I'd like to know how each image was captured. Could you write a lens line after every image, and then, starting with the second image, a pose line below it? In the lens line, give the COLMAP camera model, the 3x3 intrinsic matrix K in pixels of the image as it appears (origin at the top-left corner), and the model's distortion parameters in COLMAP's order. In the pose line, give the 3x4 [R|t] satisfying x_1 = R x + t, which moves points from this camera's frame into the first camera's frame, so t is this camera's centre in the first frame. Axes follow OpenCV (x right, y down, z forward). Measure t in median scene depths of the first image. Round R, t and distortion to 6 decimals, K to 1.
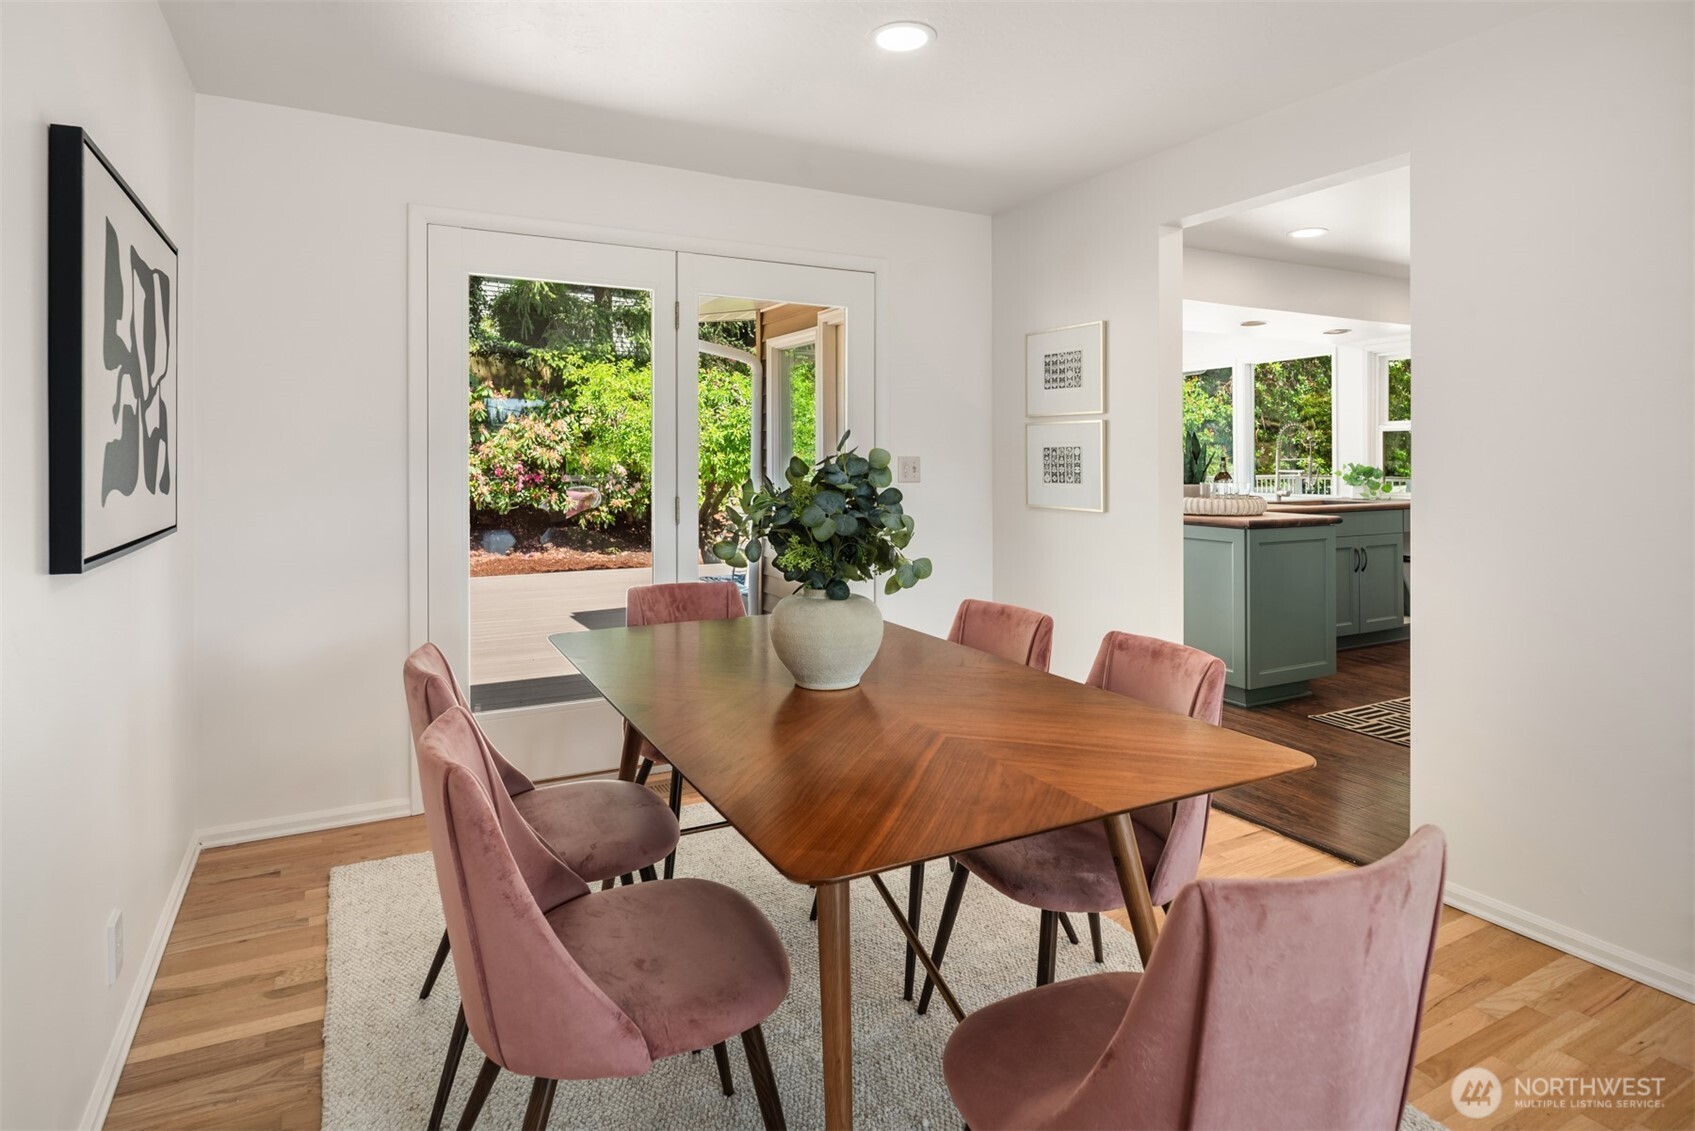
lens RADIAL K [[924.2, 0, 846.6], [0, 924.2, 452.0], [0, 0, 1]] dist [-0.001192, -0.000647]
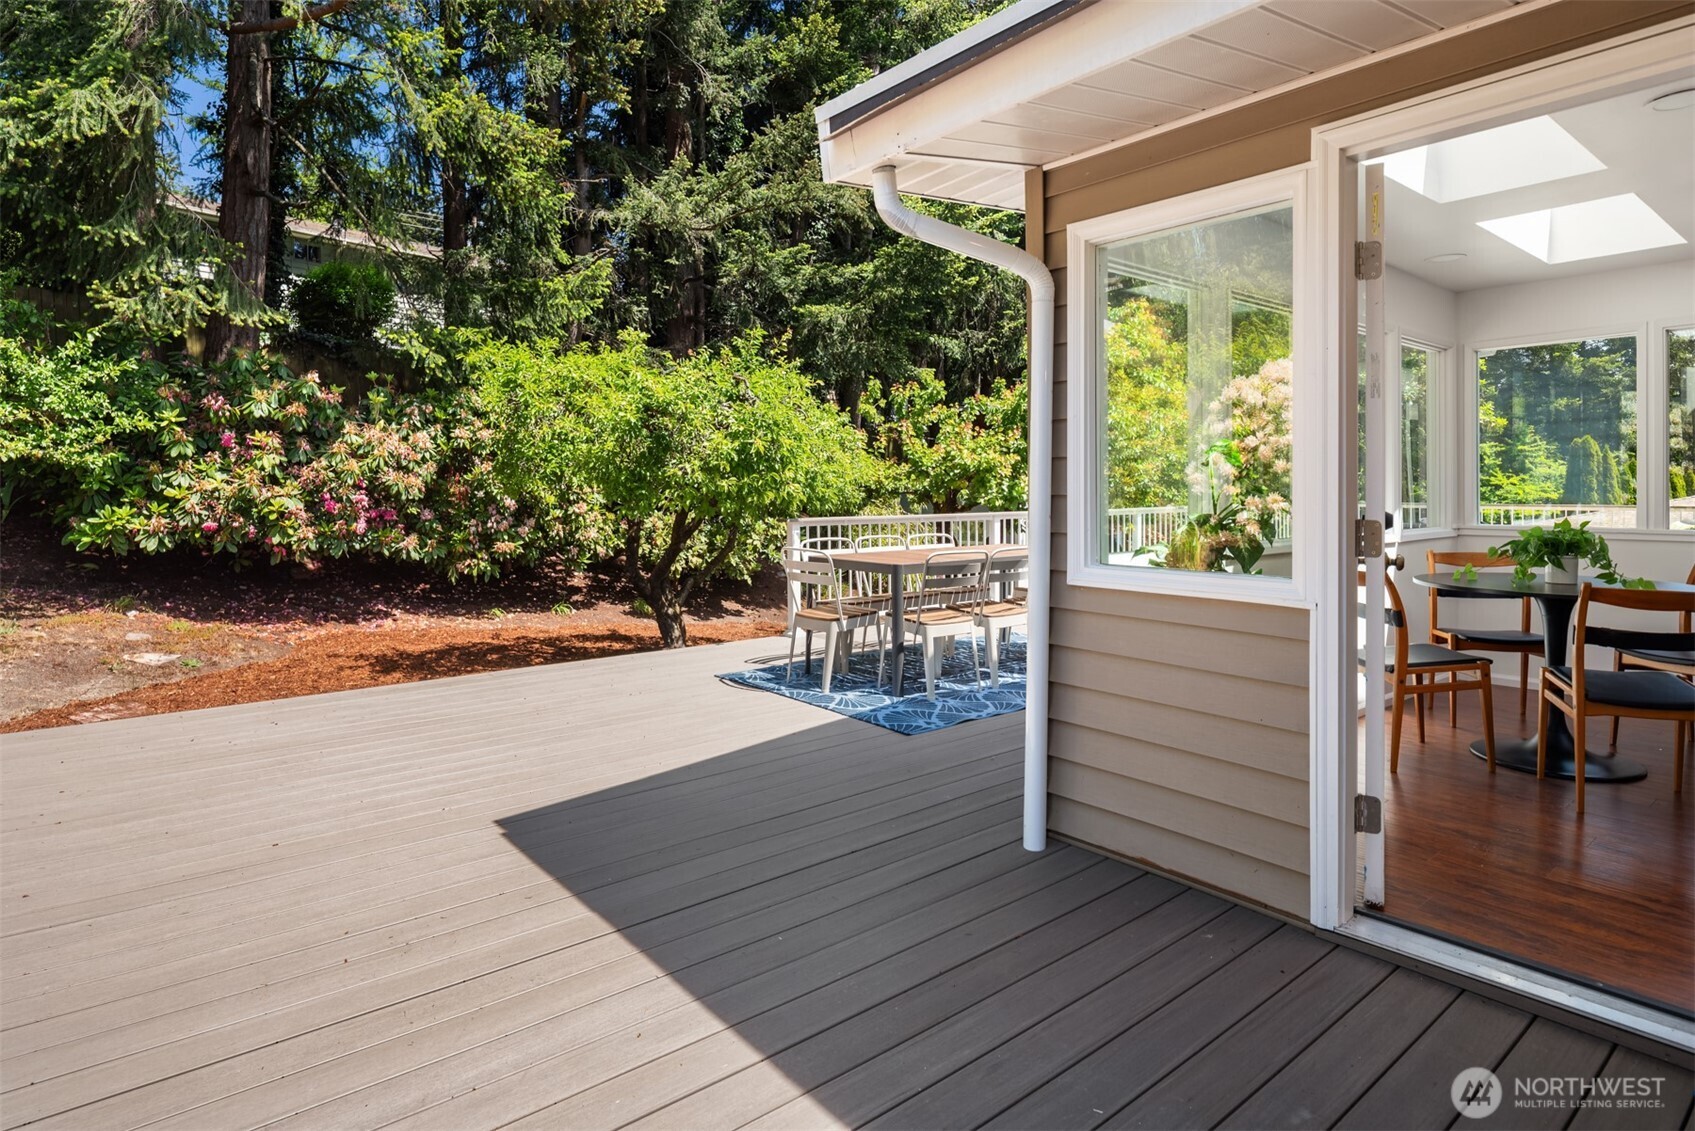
lens RADIAL K [[921.9, 0, 845.8], [0, 921.9, 489.3], [0, 0, 1]] dist [-0.001843, -0.000075]
pose [[0.981649, -0.004403, 0.190643, -0.127479], [0.002542, 0.999947, 0.010007, 0.003261], [-0.190677, -0.009338, 0.981608, 0.249548]]
